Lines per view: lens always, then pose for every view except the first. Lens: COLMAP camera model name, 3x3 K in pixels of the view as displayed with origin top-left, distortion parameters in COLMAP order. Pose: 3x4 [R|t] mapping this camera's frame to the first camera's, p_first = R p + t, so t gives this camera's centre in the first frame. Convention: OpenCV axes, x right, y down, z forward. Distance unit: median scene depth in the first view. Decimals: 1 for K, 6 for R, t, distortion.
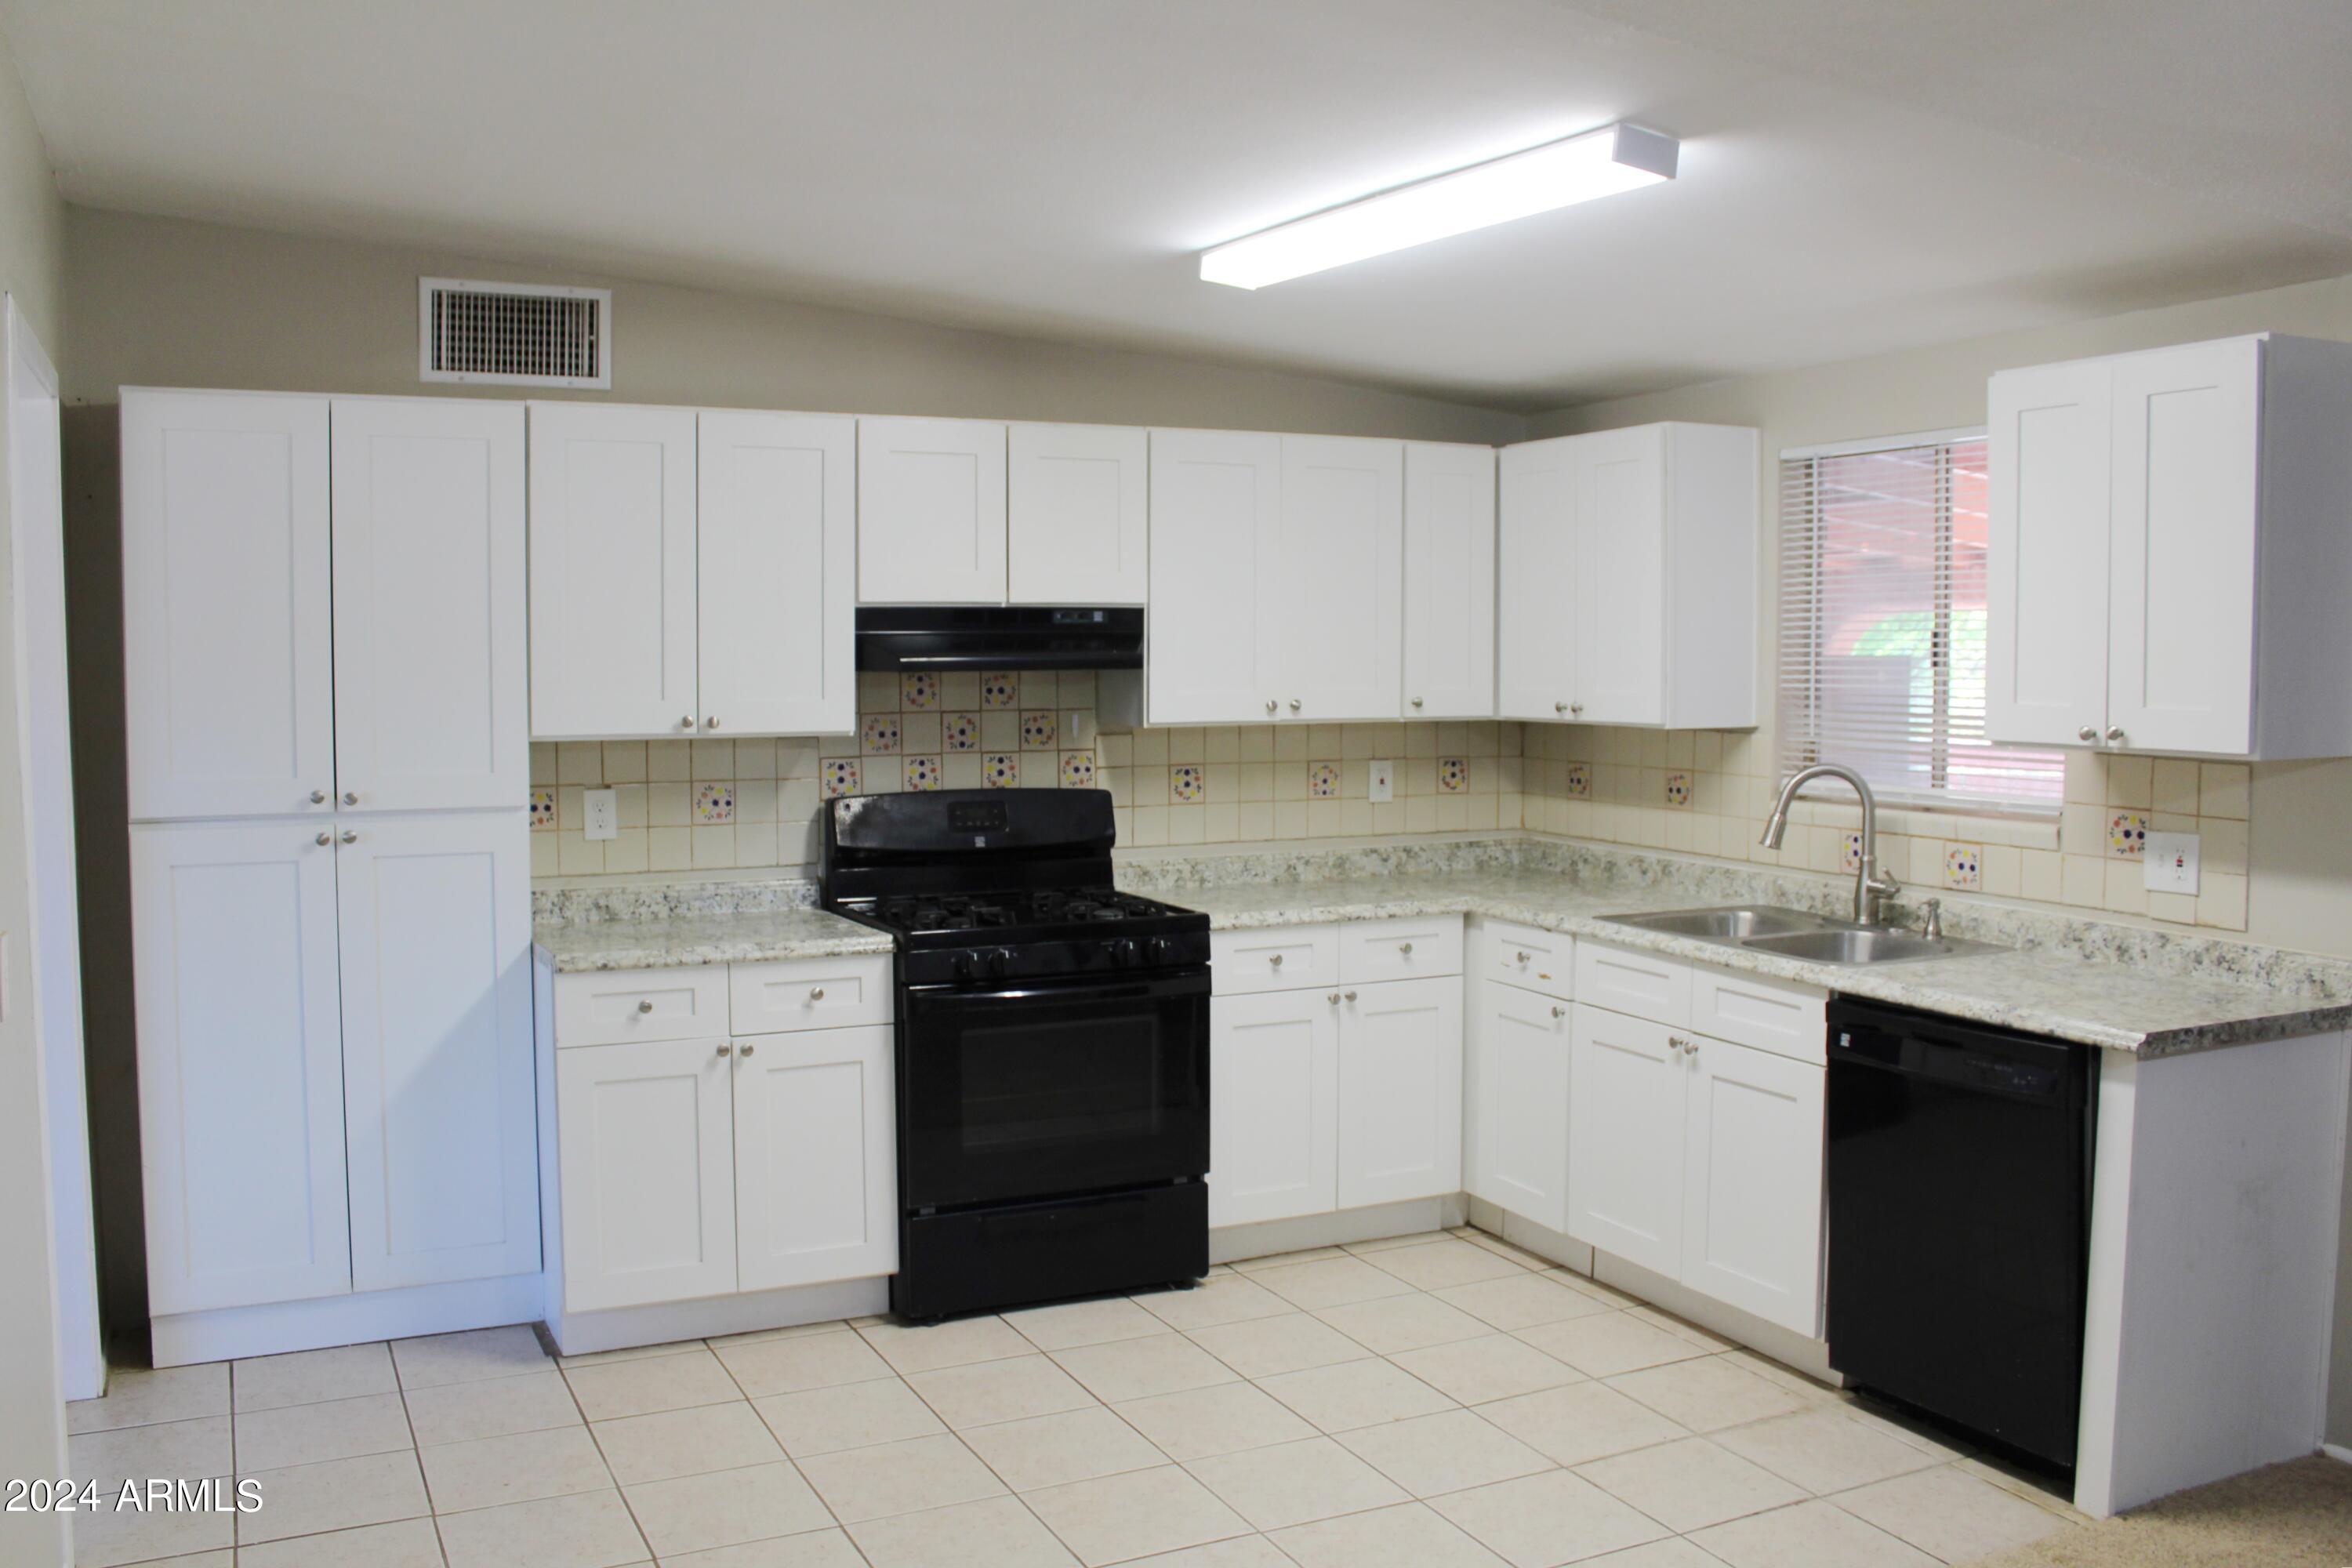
lens RADIAL K [[1957.0, 0, 1140.2], [0, 1957.0, 776.8], [0, 0, 1]] dist [-0.160151, 0.144947]
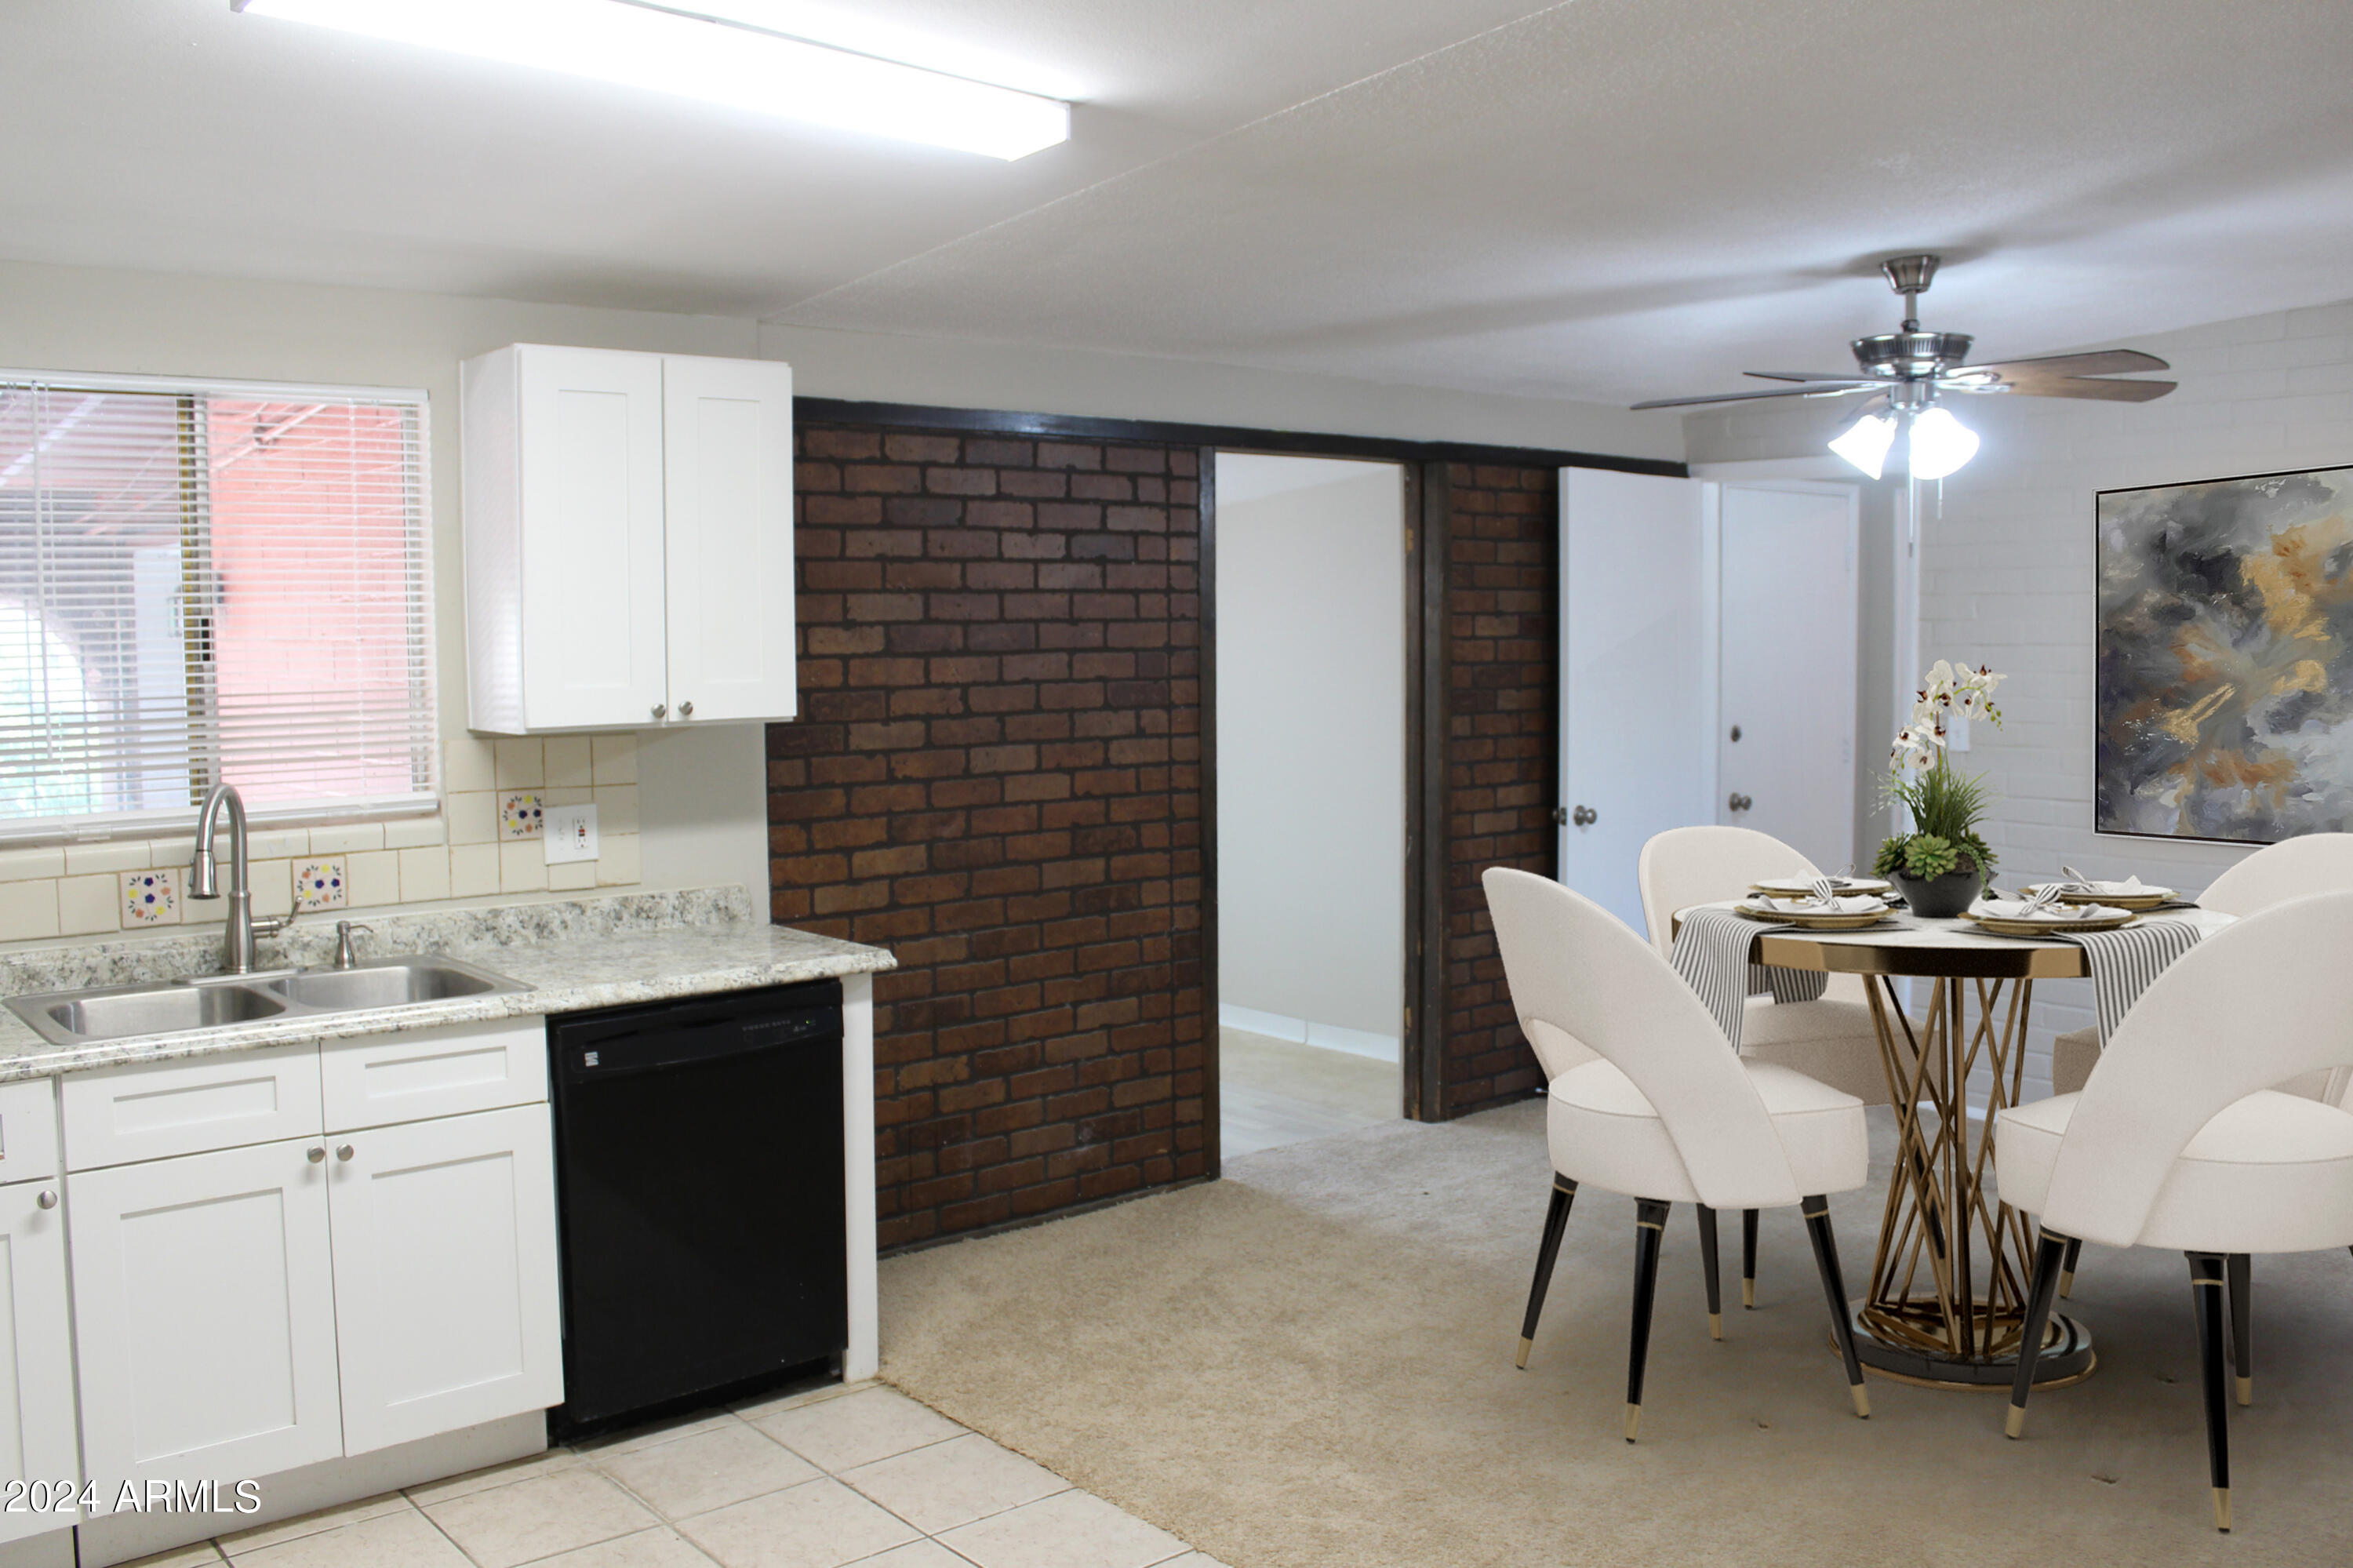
lens RADIAL K [[2016.6, 0, 1149.8], [0, 2016.6, 776.6], [0, 0, 1]] dist [-0.173819, 0.160898]
pose [[-0.248362, -0.070181, 0.966122, -0.477161], [0.074221, 0.993061, 0.091218, -0.050226], [-0.965820, 0.094362, -0.241430, 0.752968]]
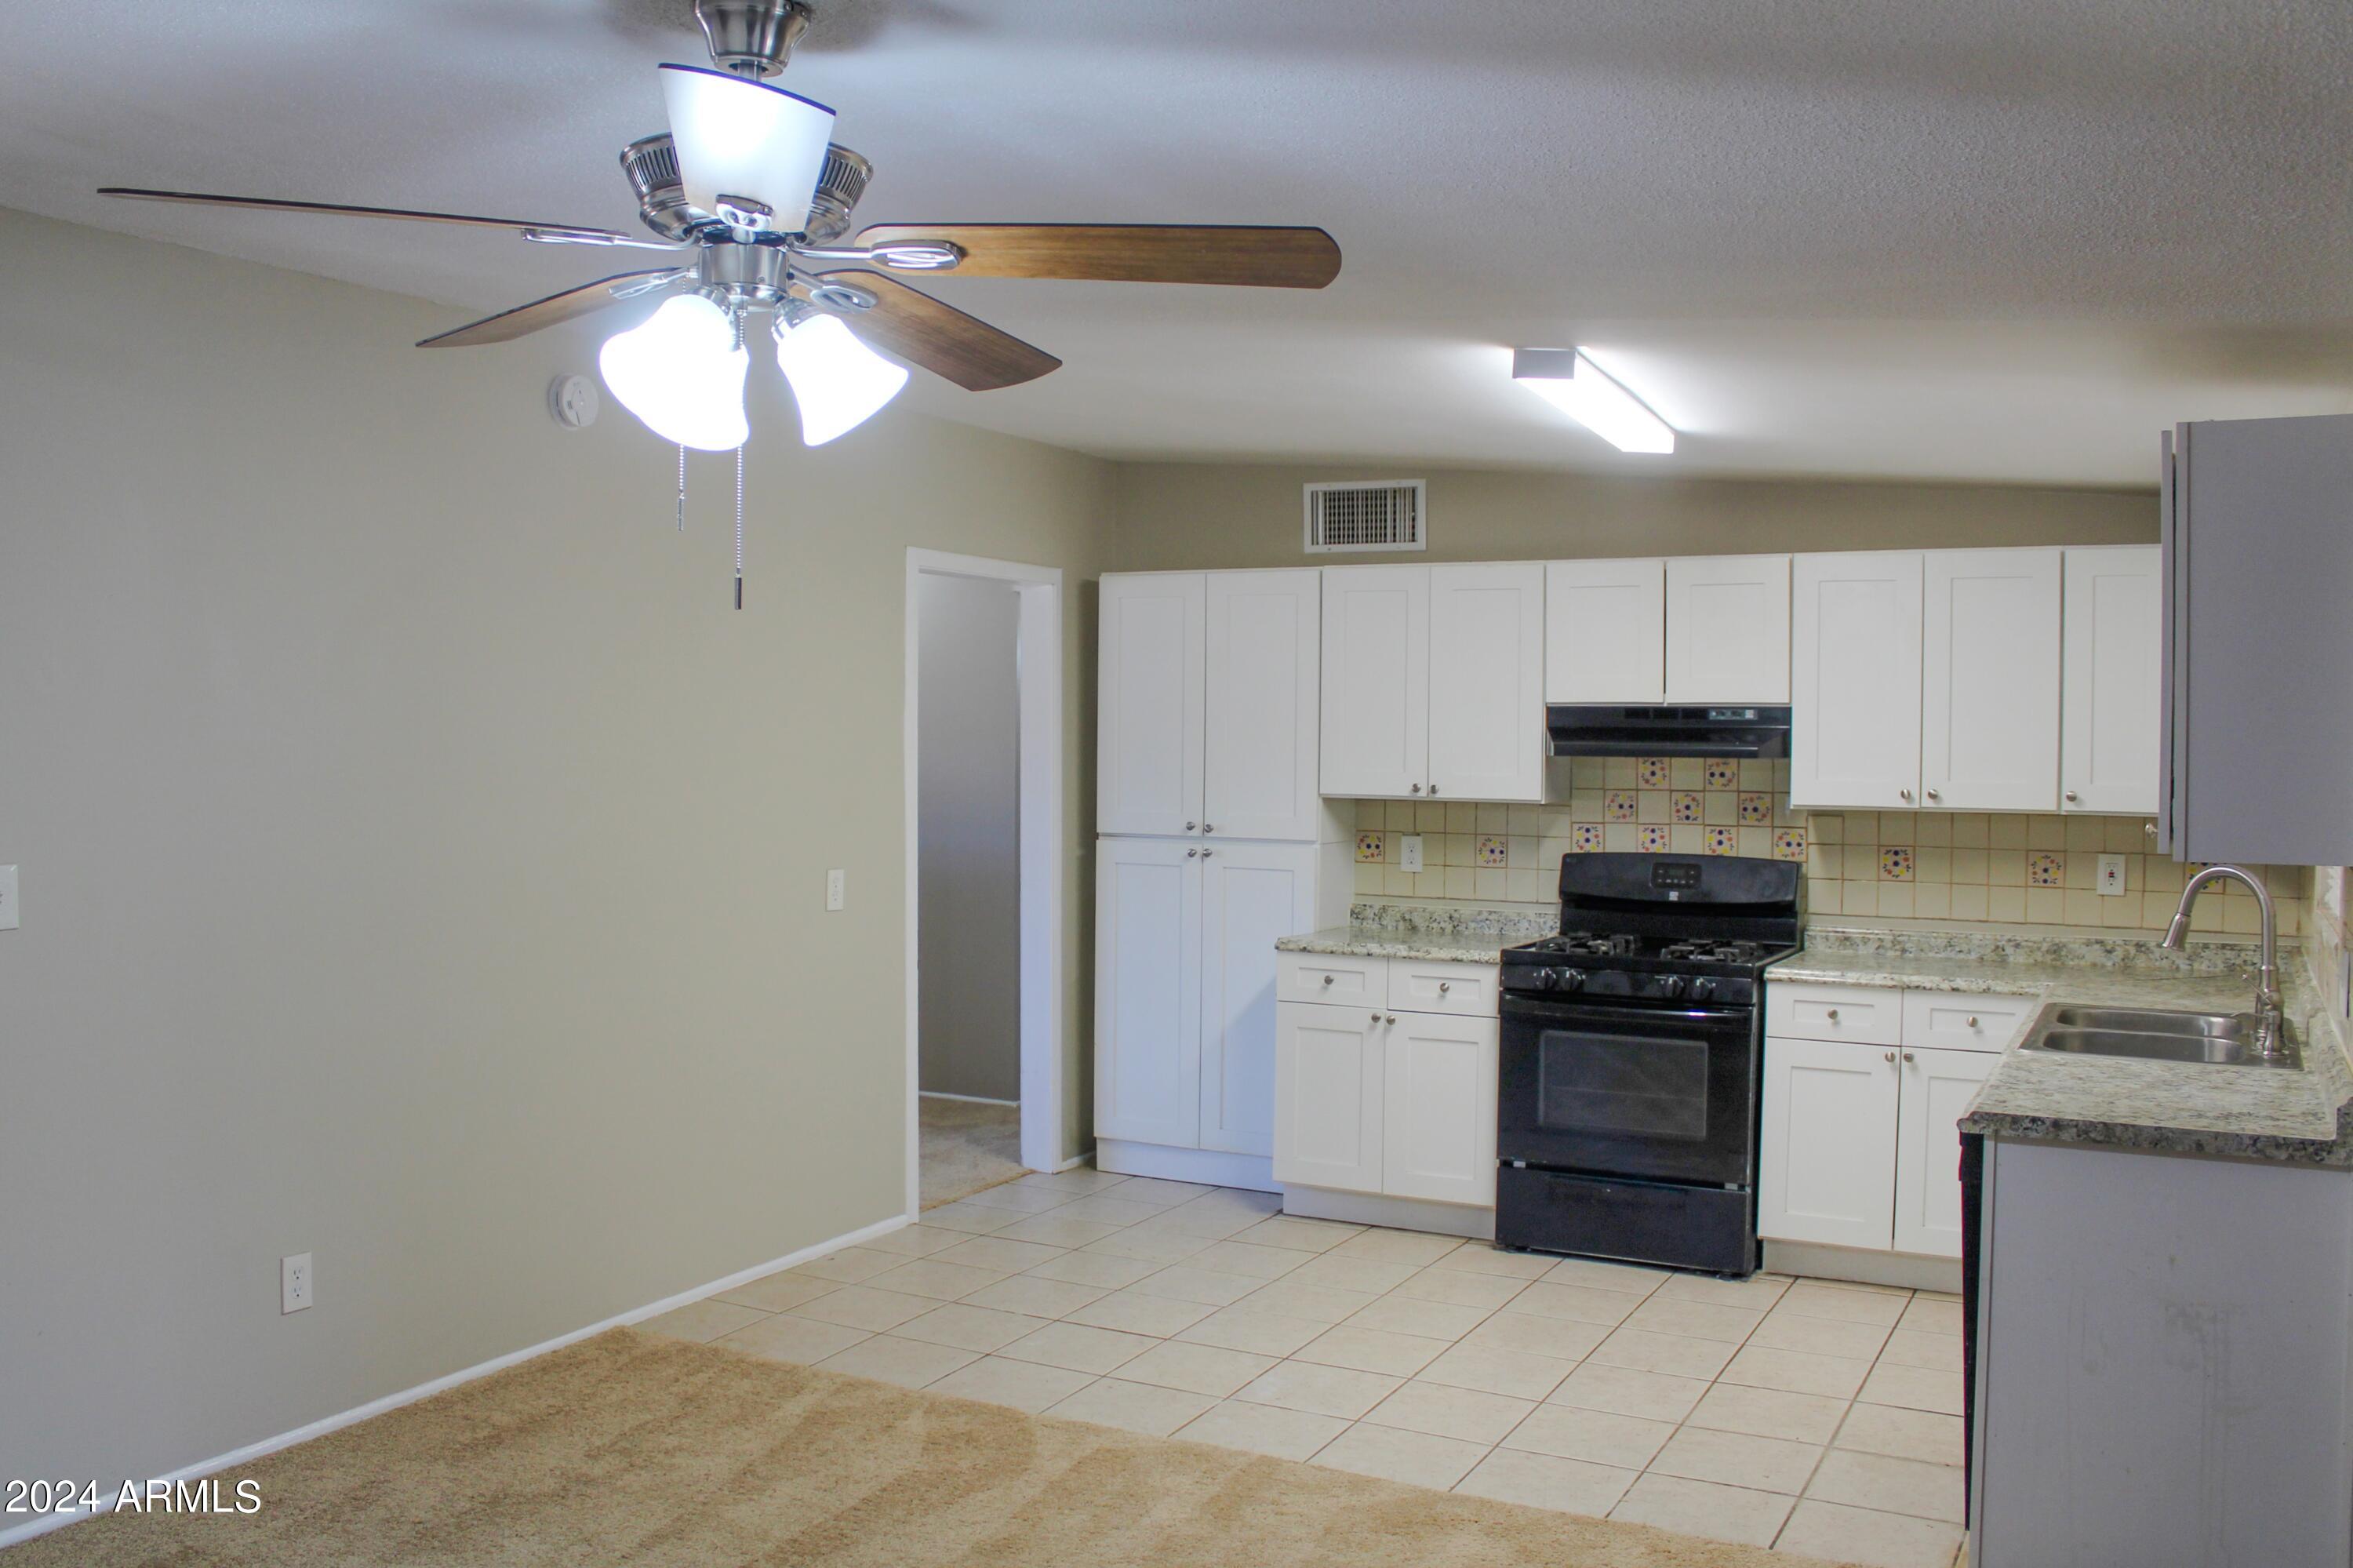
lens RADIAL K [[1957.9, 0, 1140.7], [0, 1957.9, 776.8], [0, 0, 1]] dist [-0.160151, 0.144947]
pose [[0.604573, 0.026487, -0.796109, 0.715920], [-0.061979, 0.997981, -0.013864, -0.004247], [0.794135, 0.057724, 0.604994, -0.010427]]
